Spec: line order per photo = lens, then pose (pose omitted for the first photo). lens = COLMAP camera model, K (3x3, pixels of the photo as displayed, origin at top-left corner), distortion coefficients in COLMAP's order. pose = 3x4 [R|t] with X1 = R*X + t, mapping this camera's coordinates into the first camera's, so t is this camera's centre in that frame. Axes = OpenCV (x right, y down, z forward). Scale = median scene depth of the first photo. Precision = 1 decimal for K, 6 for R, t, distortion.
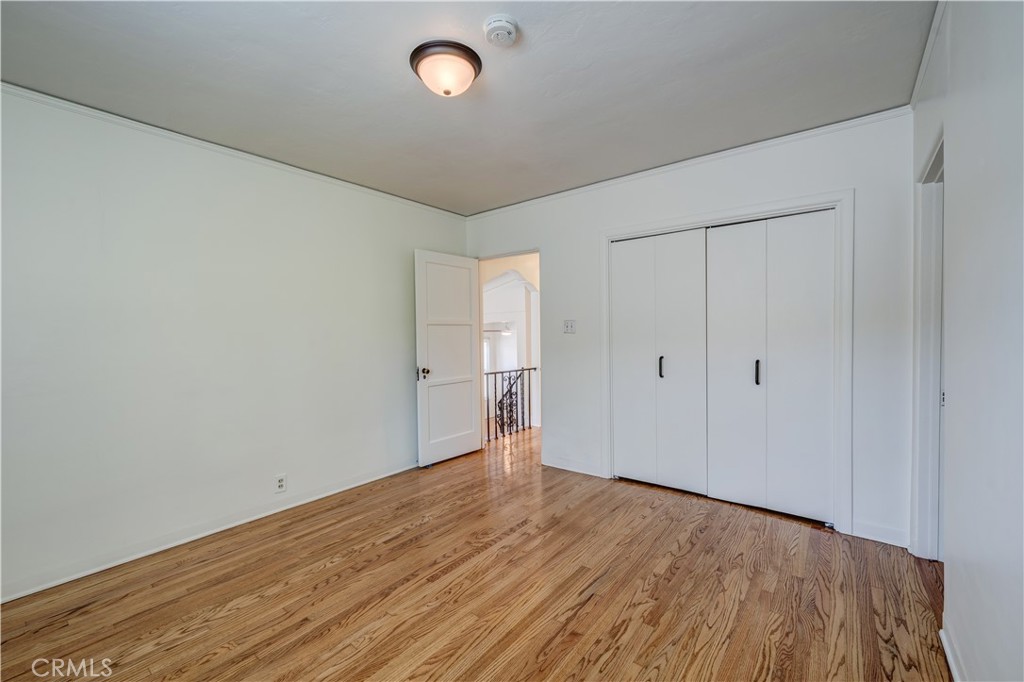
lens RADIAL K [[410.5, 0, 511.4], [0, 410.5, 341.7], [0, 0, 1]] dist [-0.003457, 0.000795]
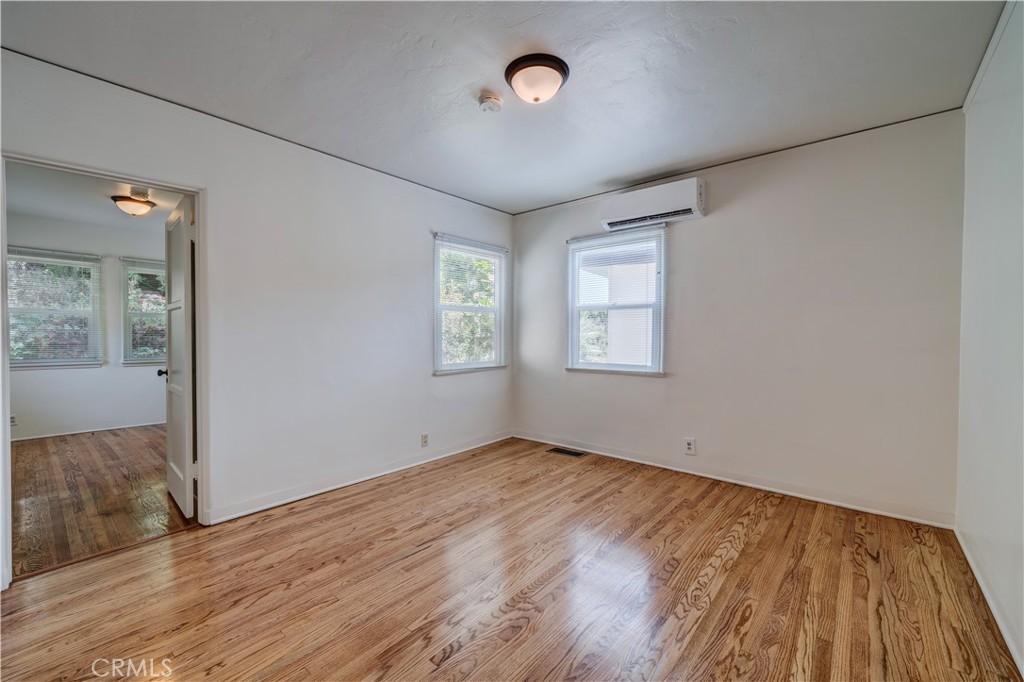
lens RADIAL K [[410.5, 0, 513.0], [0, 410.5, 339.1], [0, 0, 1]] dist [-0.003457, 0.000795]
pose [[-0.999328, 0.019346, 0.031117, -0.109865], [0.020142, 0.999473, 0.025472, 0.006301], [-0.030608, 0.026081, -0.999191, 2.025104]]
